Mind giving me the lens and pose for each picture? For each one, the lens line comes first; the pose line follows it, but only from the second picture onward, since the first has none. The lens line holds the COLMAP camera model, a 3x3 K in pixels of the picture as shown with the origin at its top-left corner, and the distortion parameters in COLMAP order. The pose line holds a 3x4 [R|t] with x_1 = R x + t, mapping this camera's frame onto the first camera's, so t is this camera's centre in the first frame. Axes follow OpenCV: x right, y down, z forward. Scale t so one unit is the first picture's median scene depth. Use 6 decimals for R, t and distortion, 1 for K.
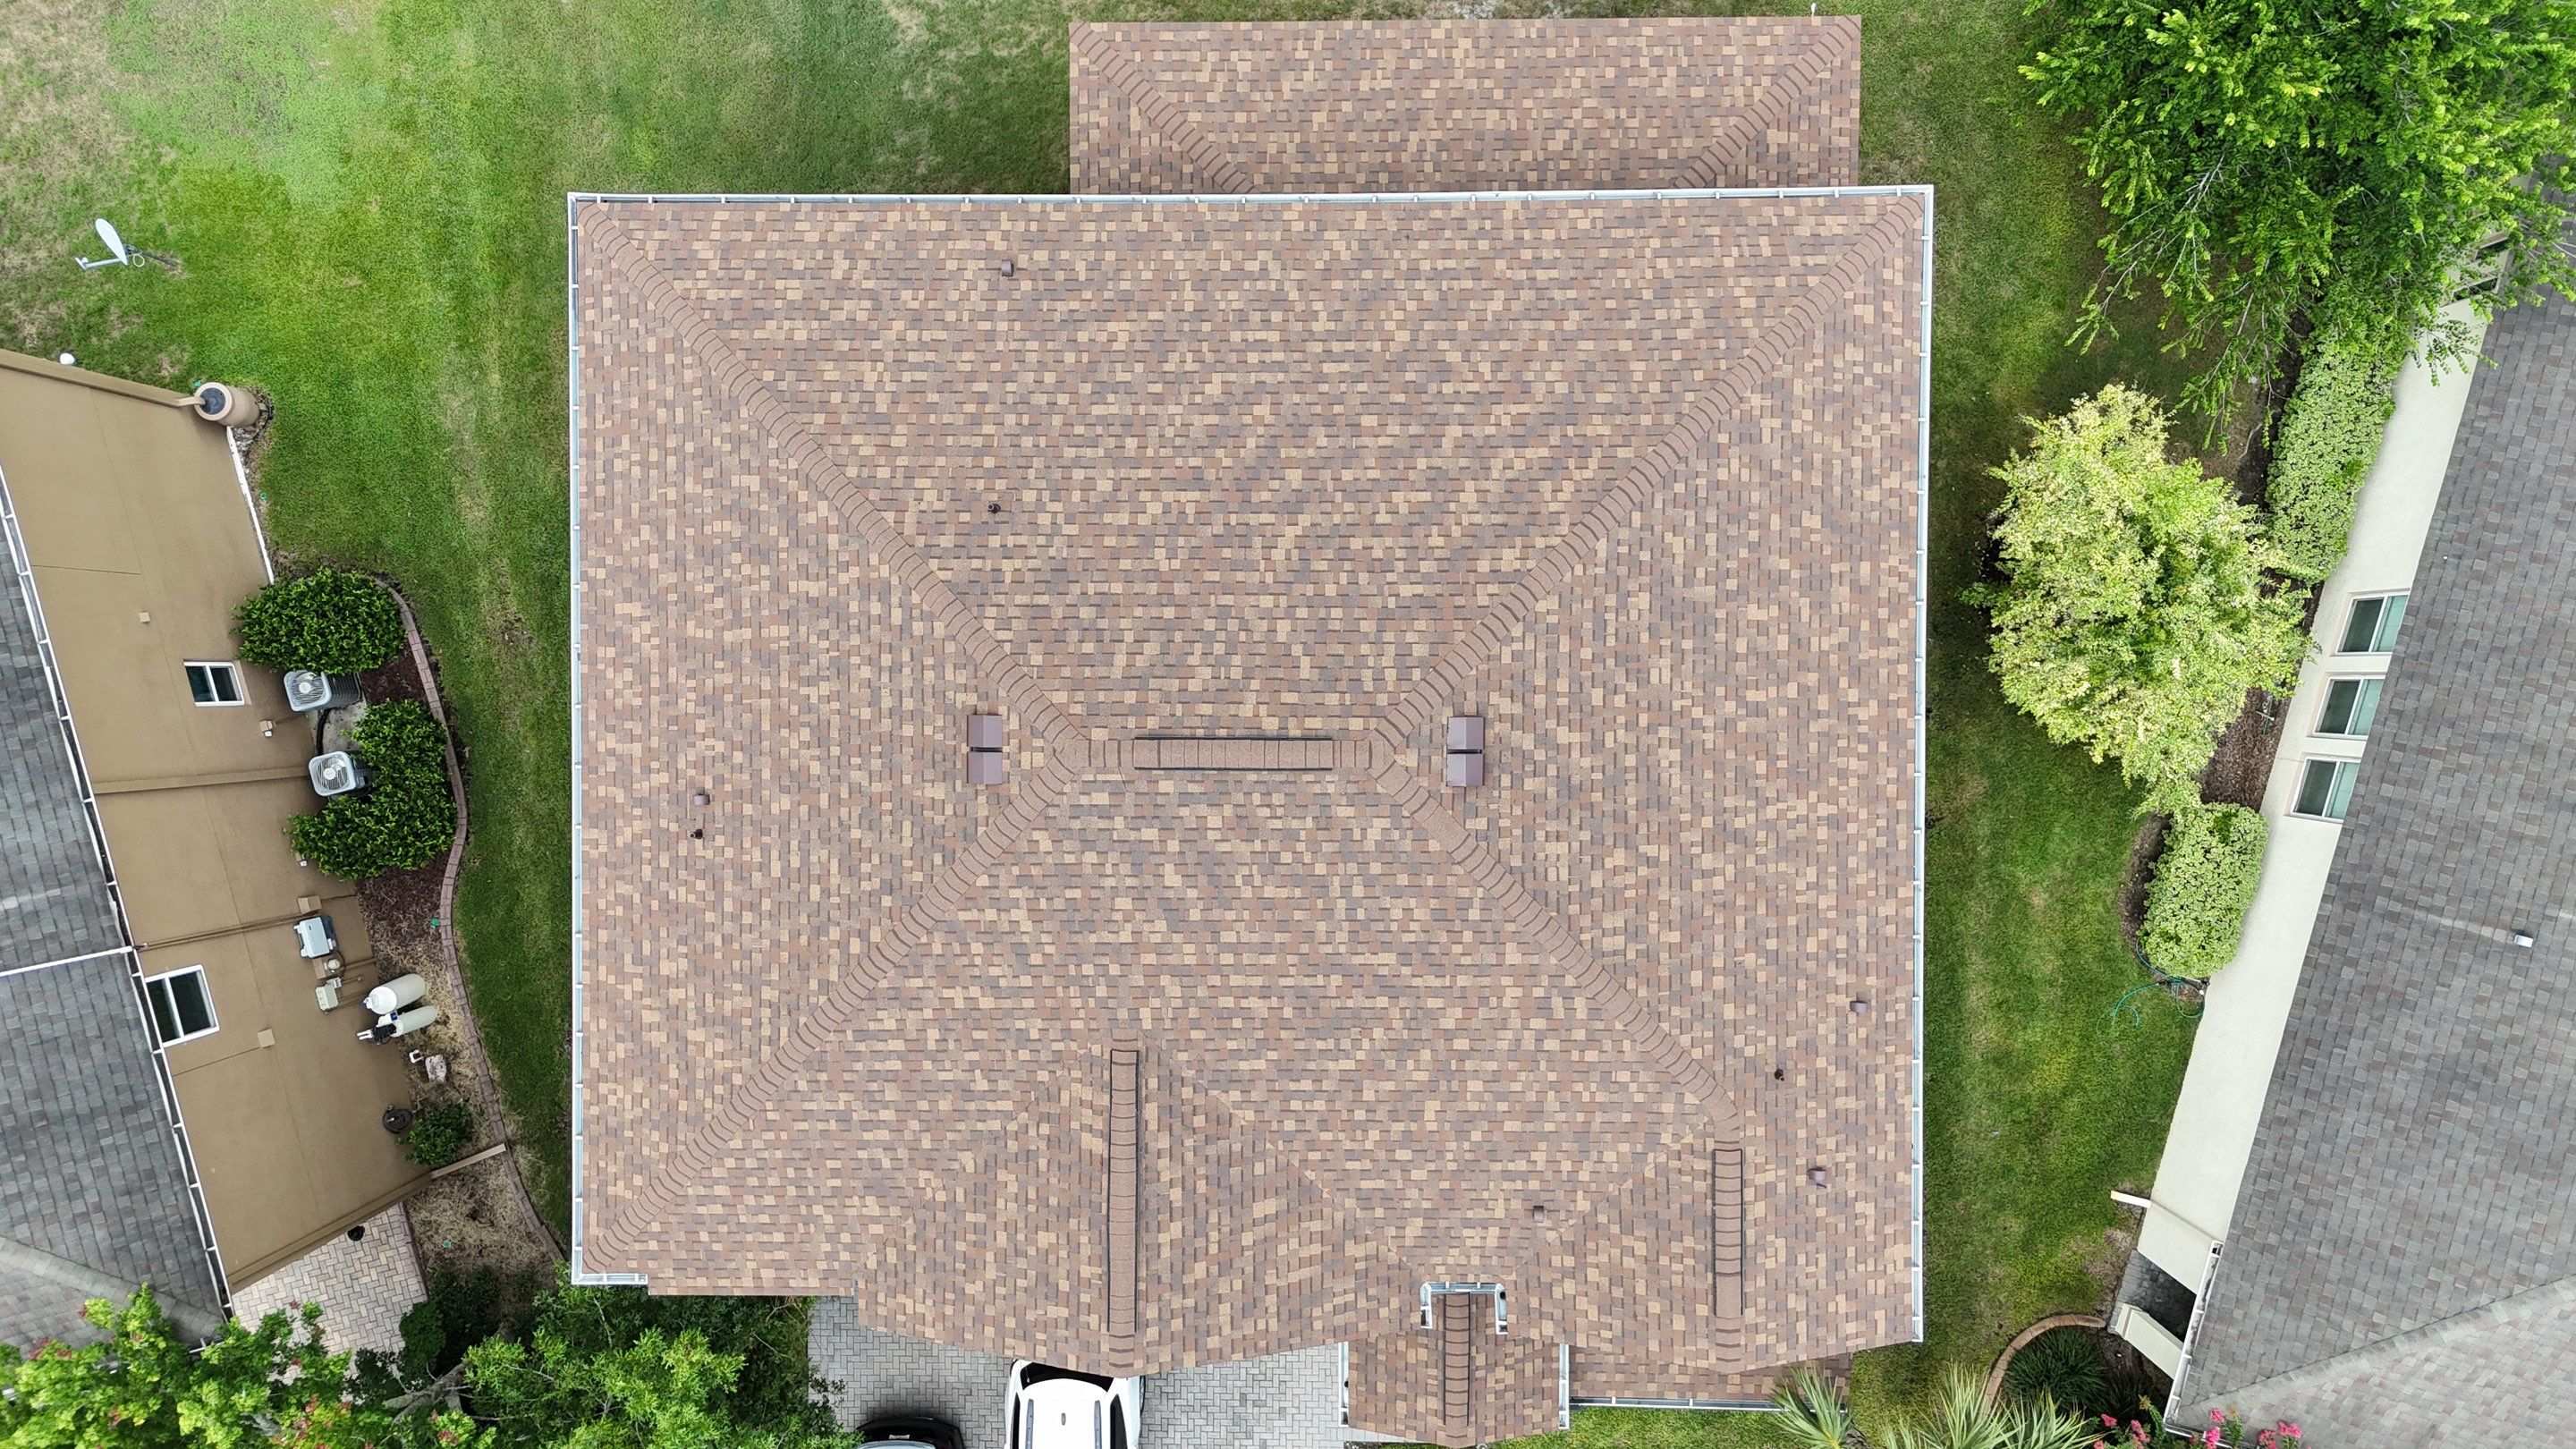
lens RADIAL K [[1899.1, 0, 1284.8], [0, 1899.1, 718.3], [0, 0, 1]] dist [0.083041, -0.088038]
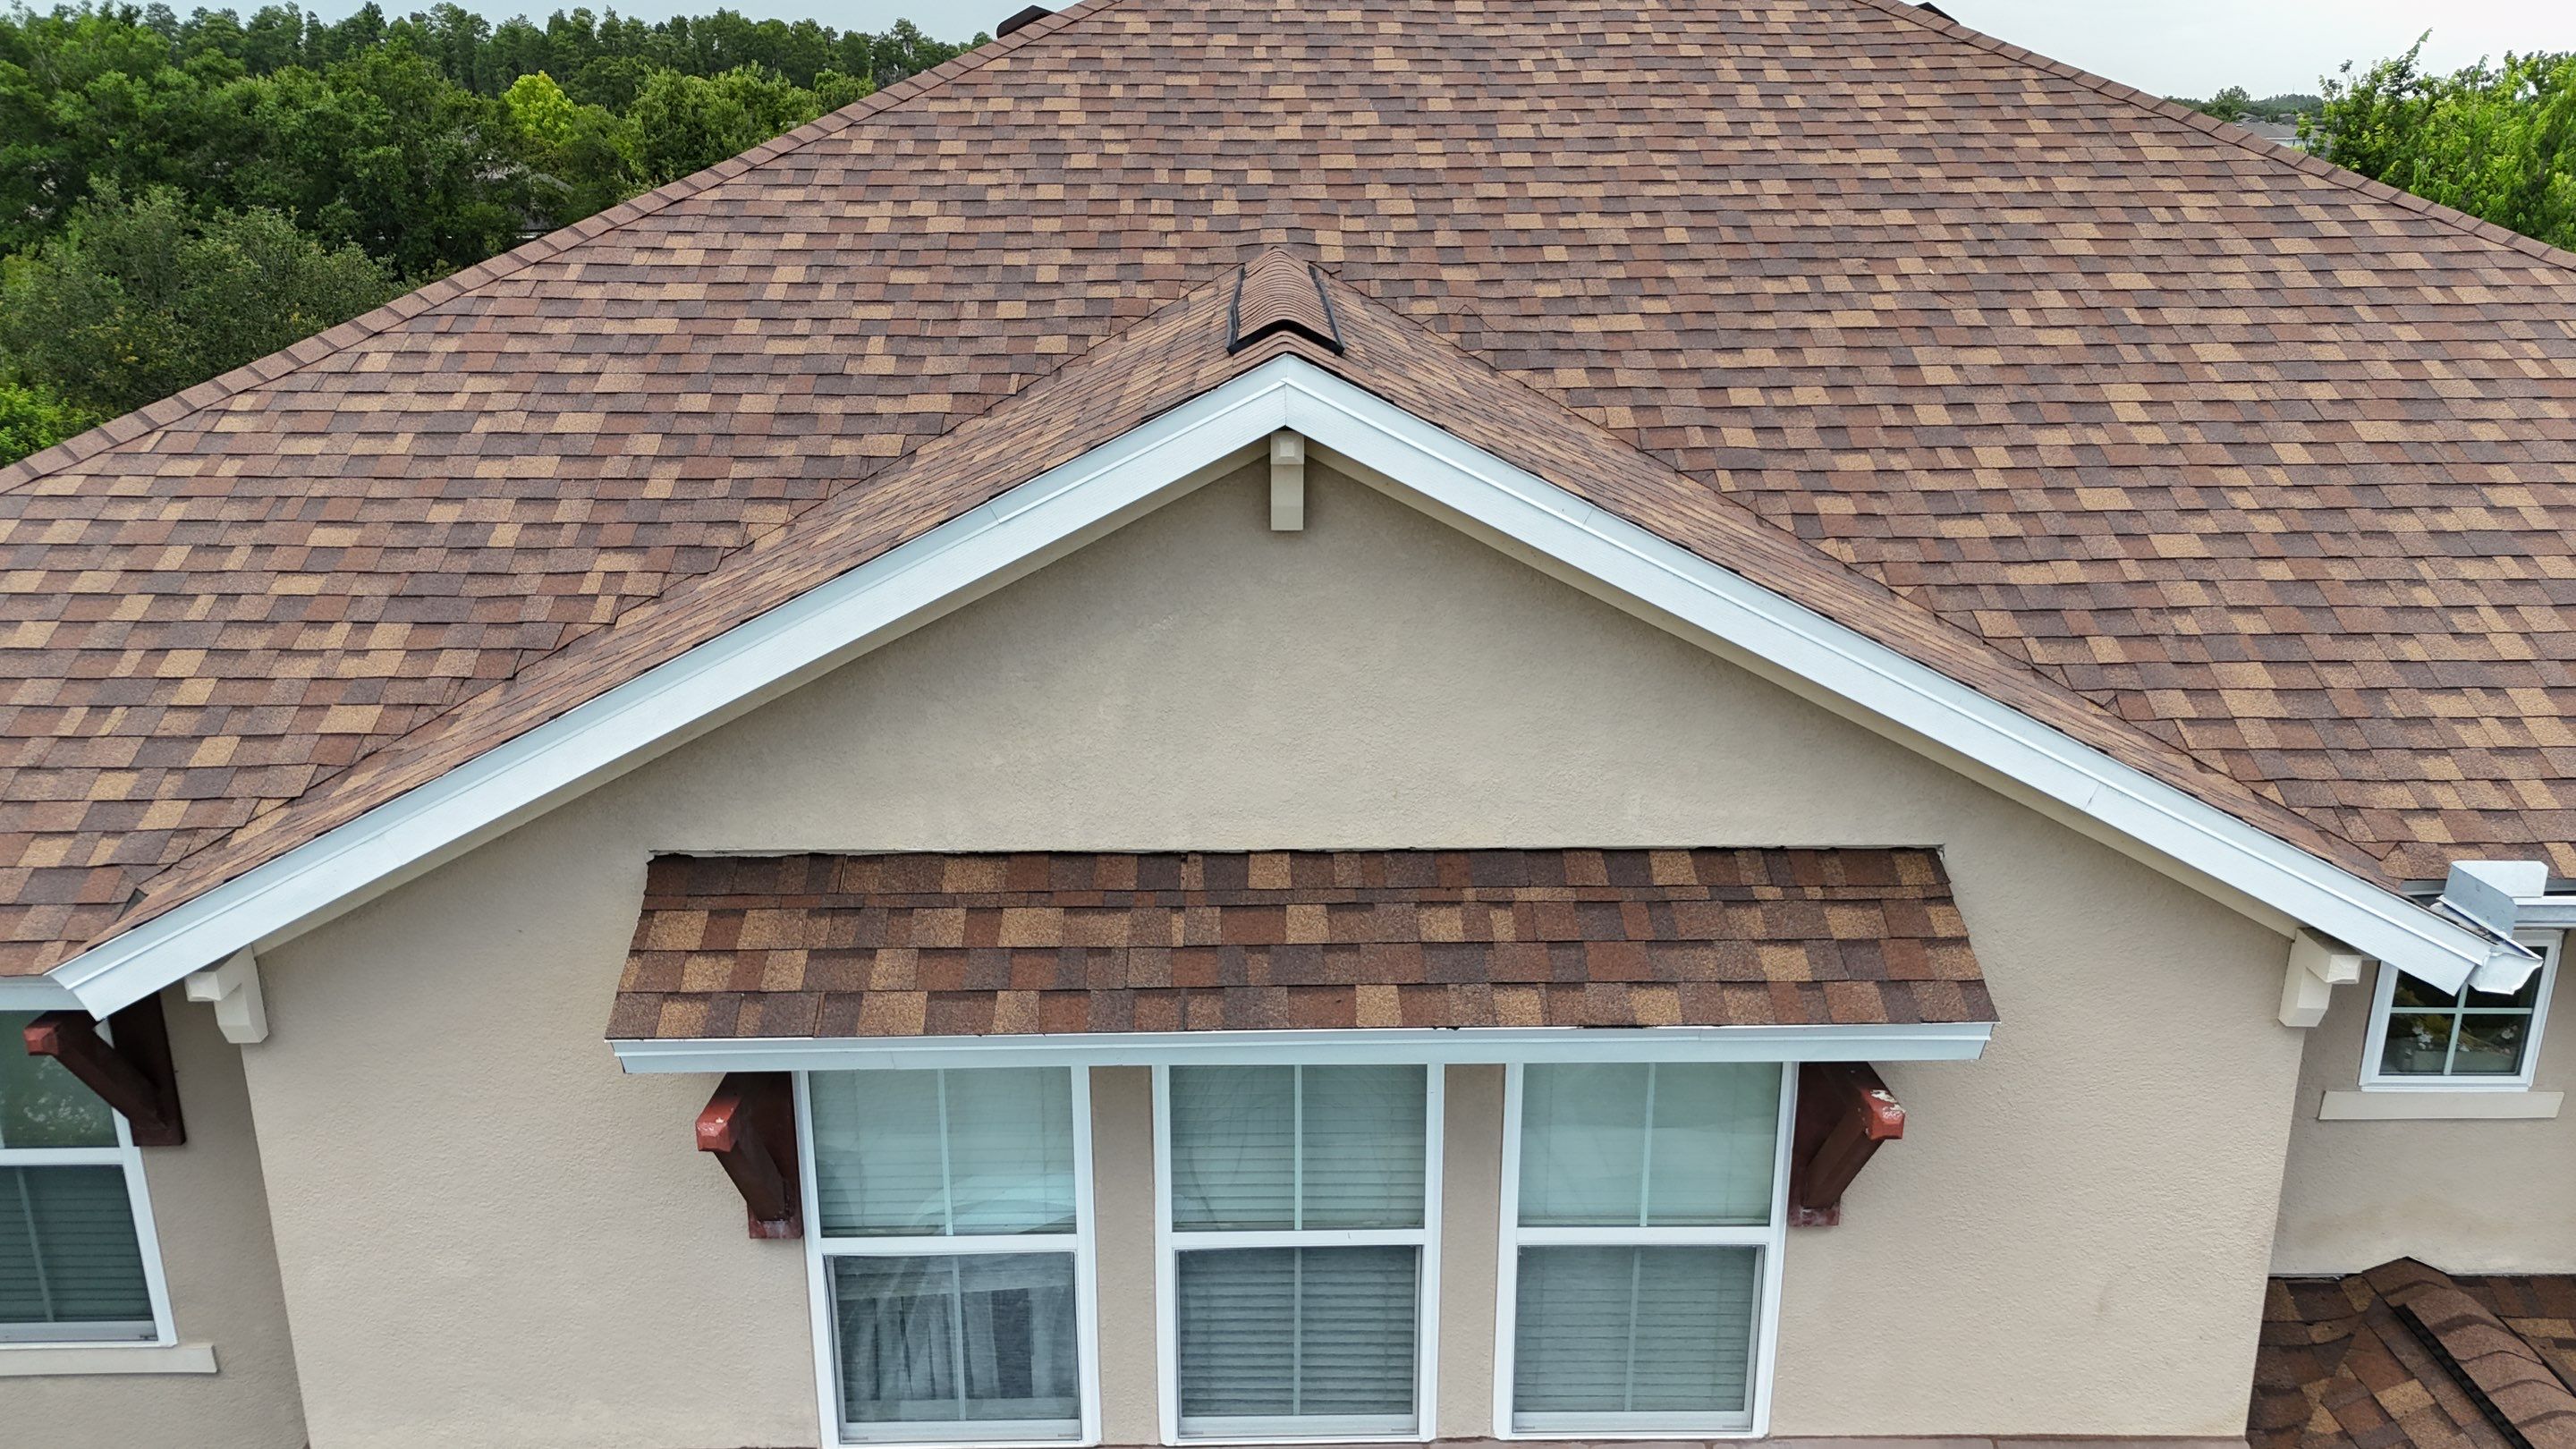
lens RADIAL K [[1899.1, 0, 1280.7], [0, 1899.1, 702.5], [0, 0, 1]] dist [0.083041, -0.088038]
pose [[0.999273, 0.028548, 0.025261, -0.089010], [0.016476, 0.274131, -0.961551, 0.564111], [-0.034375, 0.961269, 0.273462, 0.960078]]
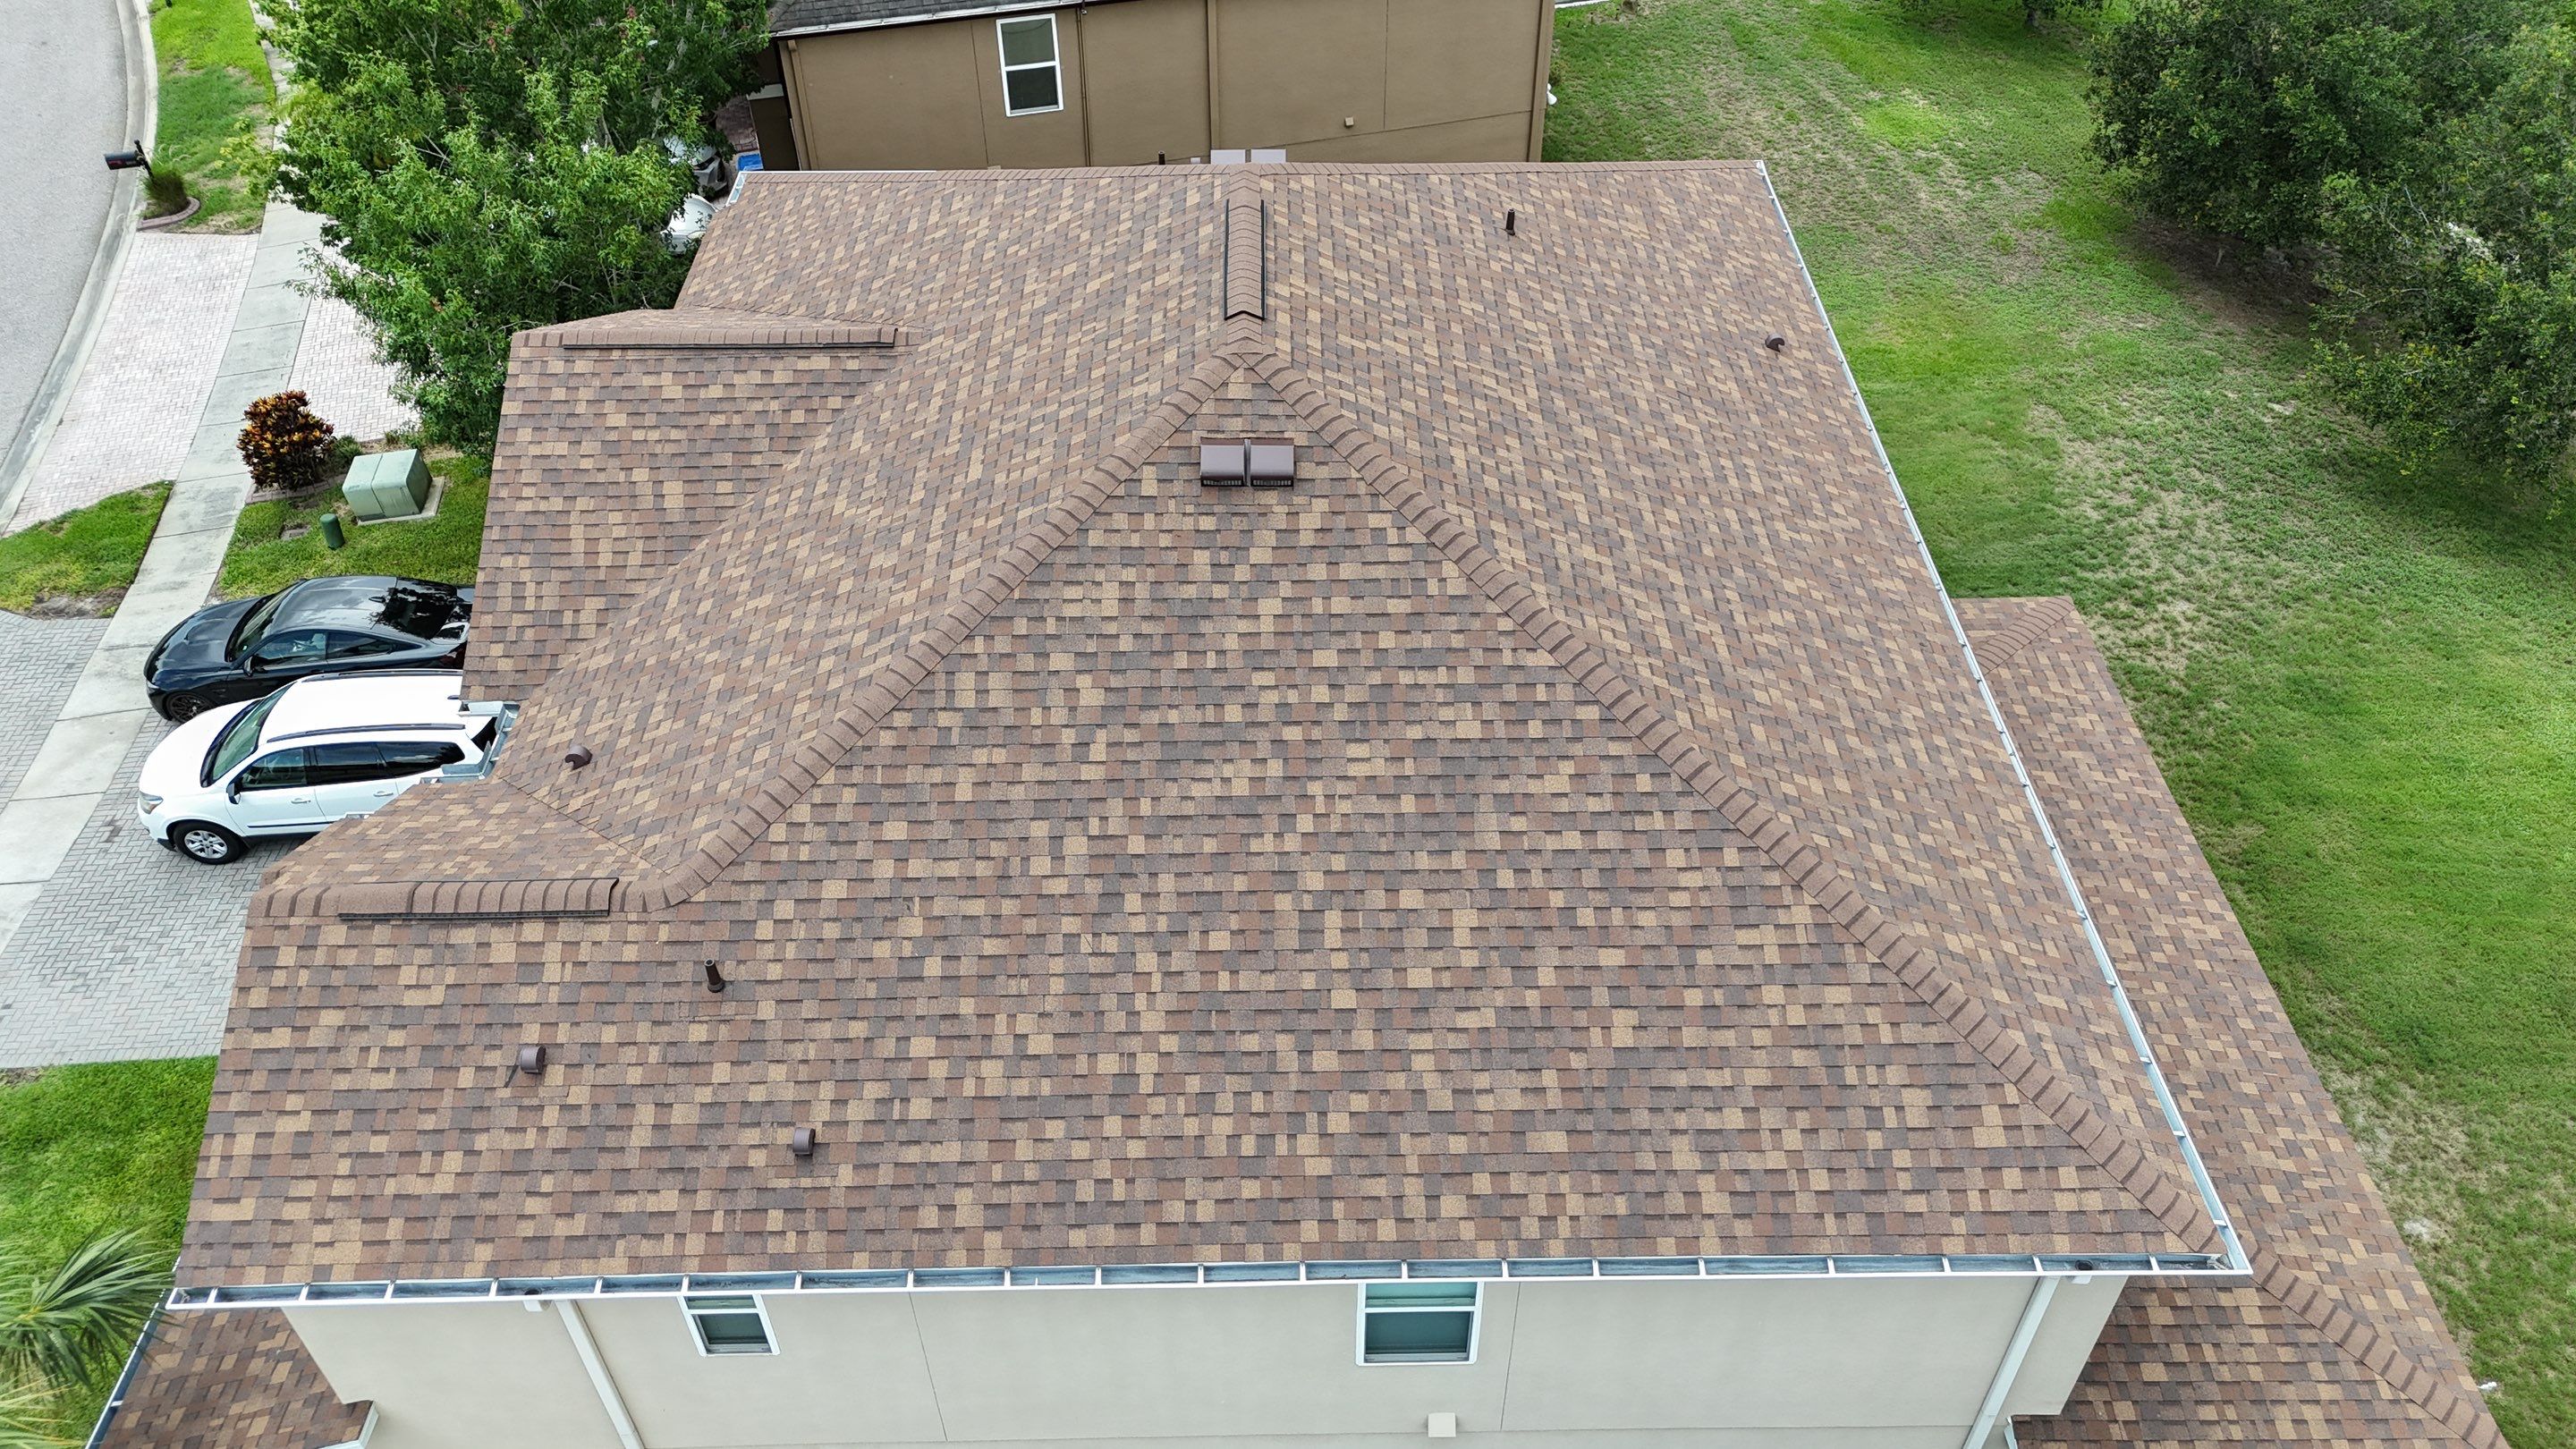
lens RADIAL K [[1899.1, 0, 1288.4], [0, 1899.1, 711.9], [0, 0, 1]] dist [0.083041, -0.088038]
pose [[0.016697, 0.692813, -0.720924, 0.645790], [-0.999743, 0.000514, -0.022660, 0.016987], [-0.015328, 0.721117, 0.692643, 0.511451]]
